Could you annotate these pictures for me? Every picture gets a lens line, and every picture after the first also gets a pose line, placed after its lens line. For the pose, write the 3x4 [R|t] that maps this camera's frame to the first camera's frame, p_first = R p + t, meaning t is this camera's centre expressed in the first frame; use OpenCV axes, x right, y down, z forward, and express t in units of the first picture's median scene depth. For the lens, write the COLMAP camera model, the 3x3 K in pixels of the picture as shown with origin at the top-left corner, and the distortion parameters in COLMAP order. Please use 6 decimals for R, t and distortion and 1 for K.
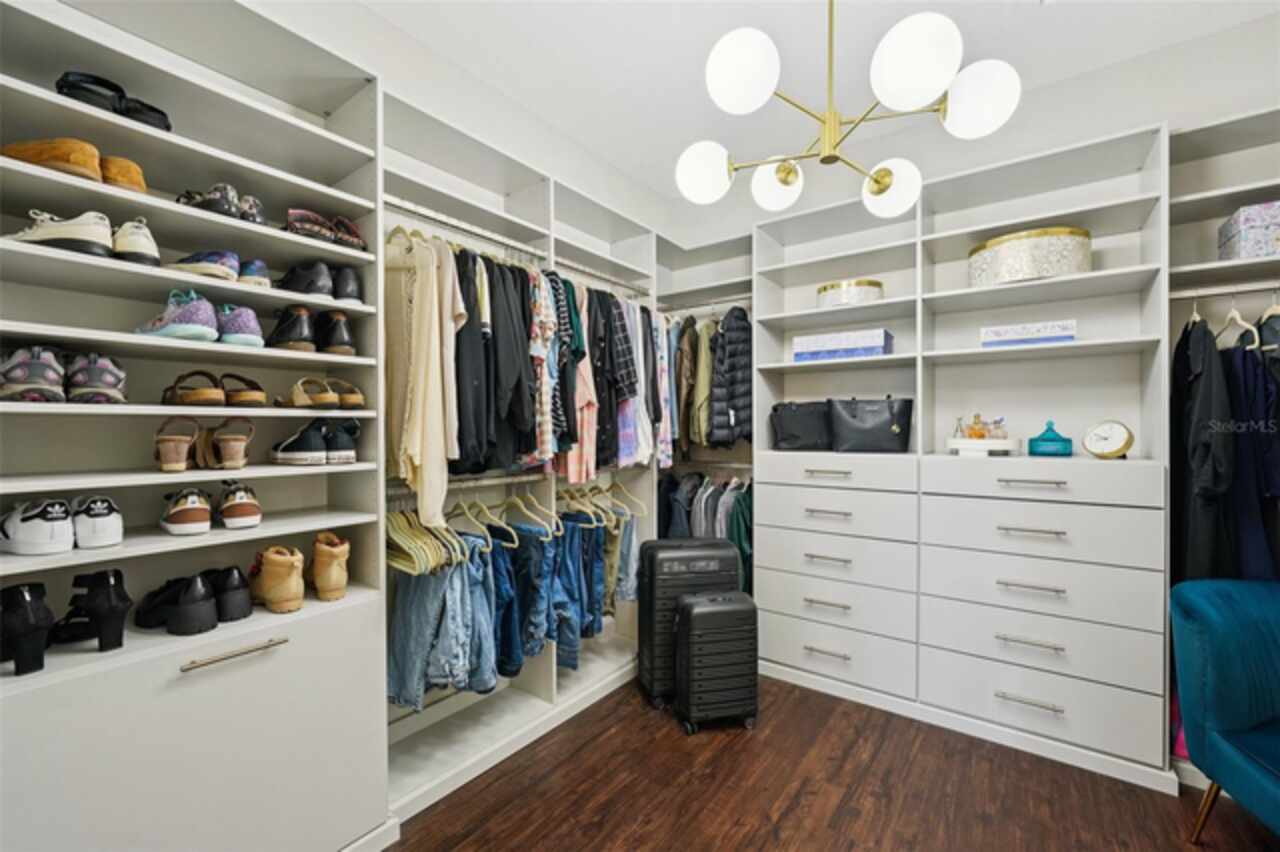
lens RADIAL K [[524.1, 0, 643.2], [0, 524.1, 430.9], [0, 0, 1]] dist [0.004774, 0.000824]
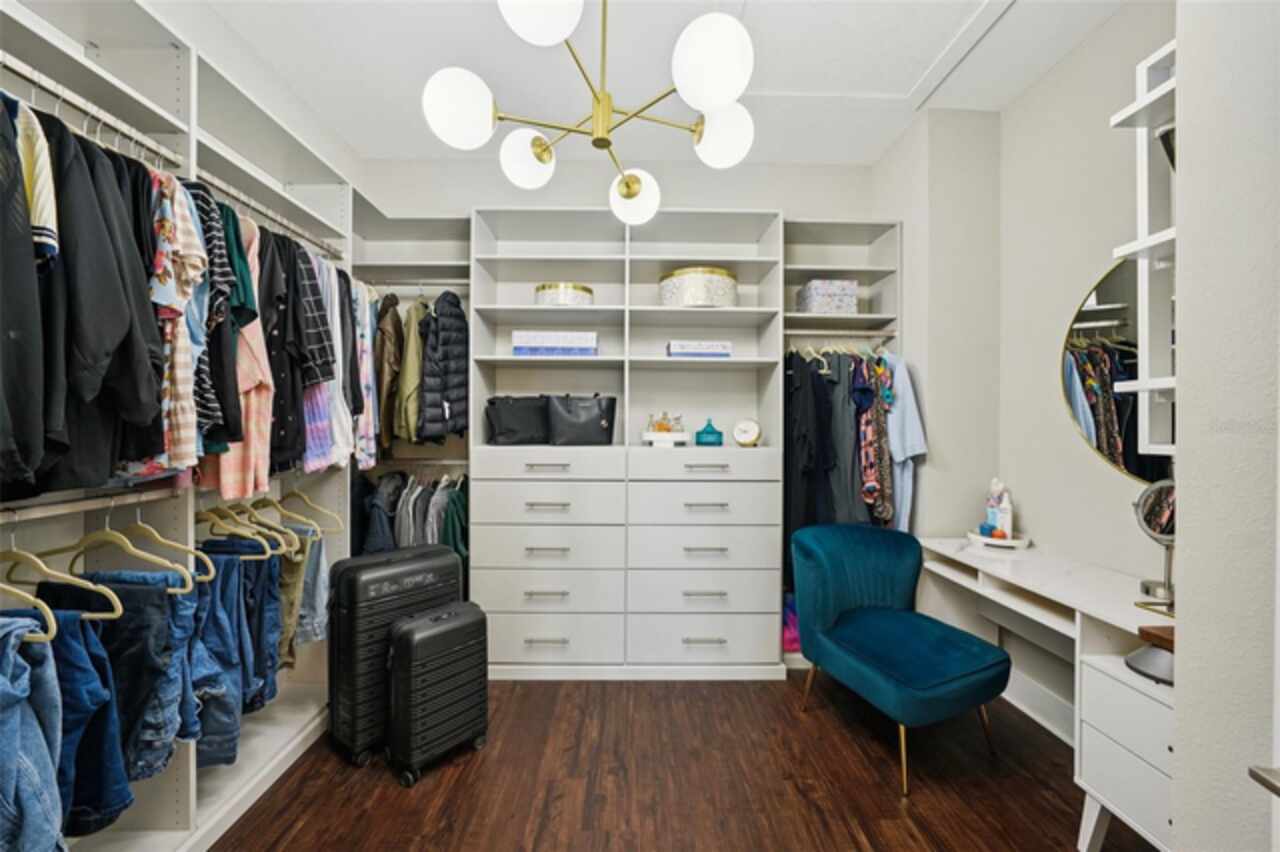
lens RADIAL K [[471.4, 0, 638.6], [0, 471.4, 423.6], [0, 0, 1]] dist [-0.016506, 0.003521]
pose [[0.805591, 0.005269, 0.592448, -0.063111], [-0.003814, 0.999986, -0.003707, -0.000543], [-0.592459, 0.000727, 0.805600, 0.179580]]
